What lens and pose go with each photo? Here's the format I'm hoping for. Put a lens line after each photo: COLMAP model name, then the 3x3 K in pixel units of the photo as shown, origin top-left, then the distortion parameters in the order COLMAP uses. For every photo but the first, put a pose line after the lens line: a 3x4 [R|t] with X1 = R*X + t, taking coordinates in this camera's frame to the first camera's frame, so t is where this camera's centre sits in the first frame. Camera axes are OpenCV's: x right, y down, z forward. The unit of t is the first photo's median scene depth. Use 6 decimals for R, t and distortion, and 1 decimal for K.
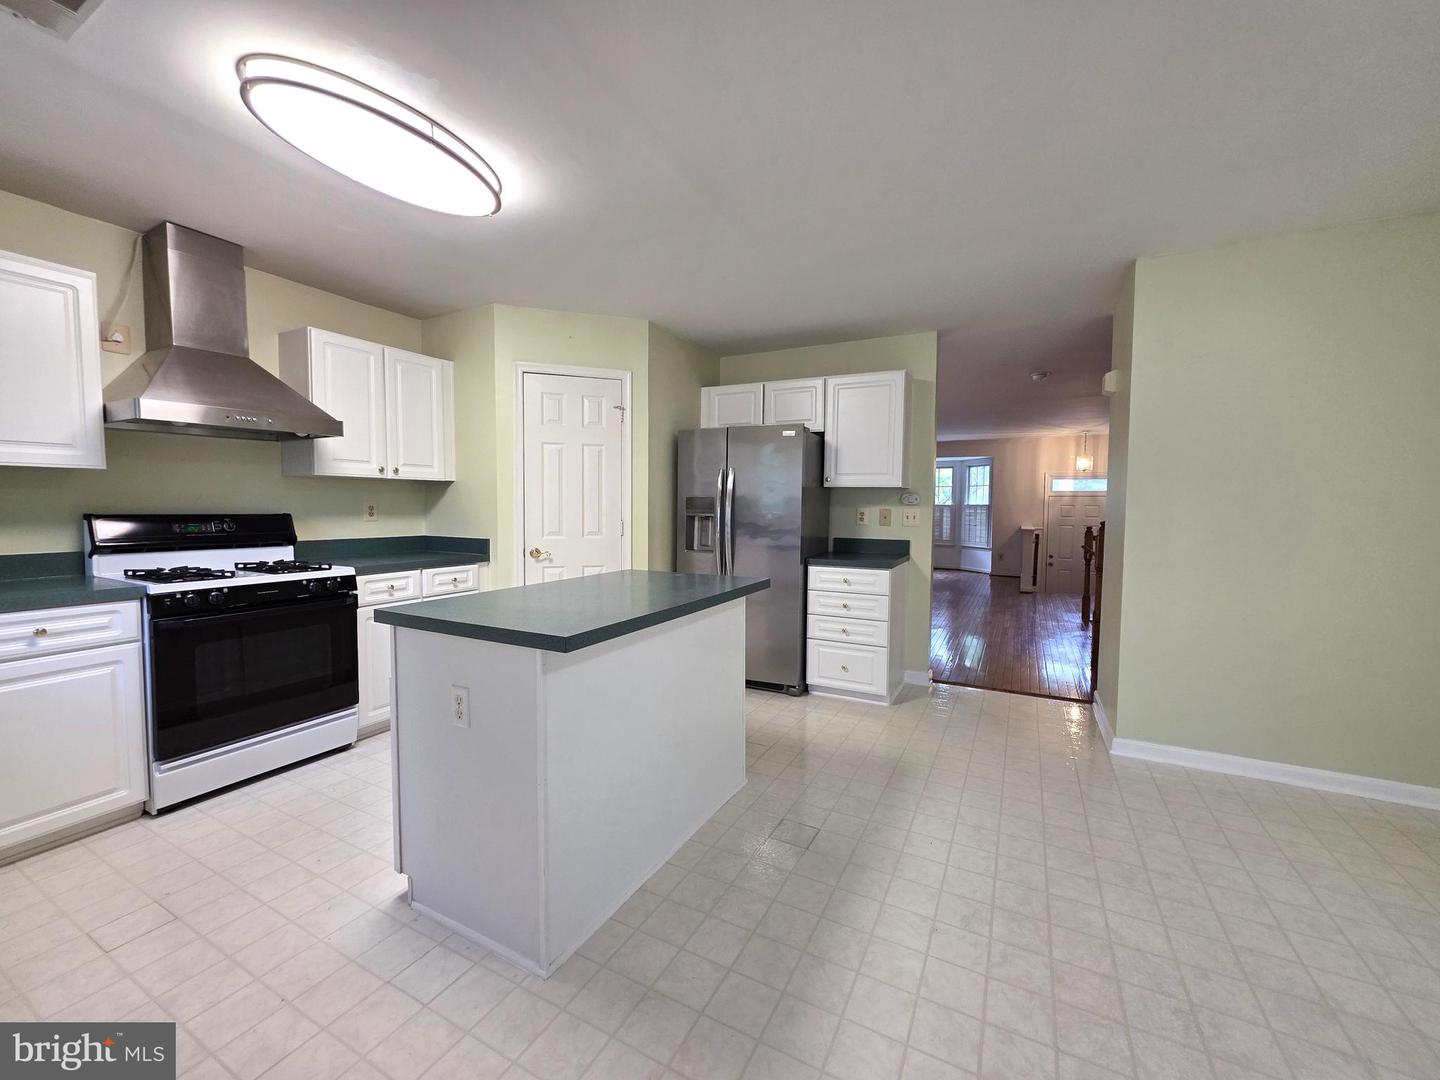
lens RADIAL K [[592.1, 0, 716.9], [0, 592.1, 532.5], [0, 0, 1]] dist [-0.000478, -0.000192]
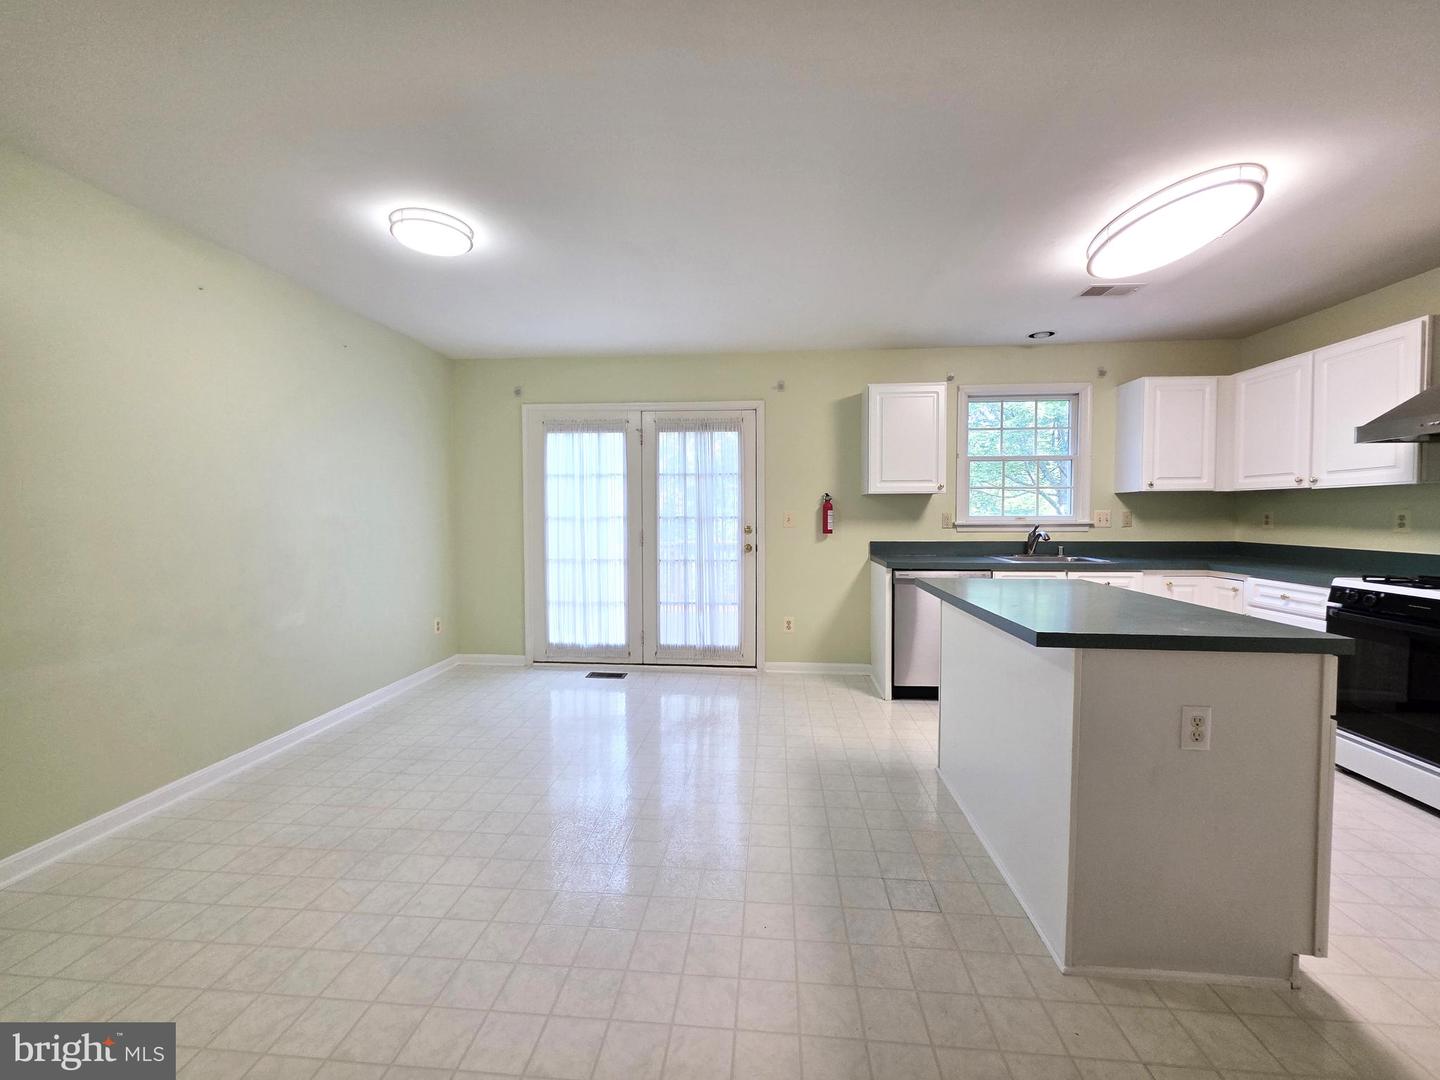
lens RADIAL K [[592.1, 0, 716.9], [0, 592.1, 532.5], [0, 0, 1]] dist [-0.000478, -0.000192]
pose [[-0.924183, 0.006410, -0.381896, 0.746745], [-0.026393, 0.996397, 0.080595, -0.076160], [0.381037, 0.084564, -0.920685, 1.715176]]
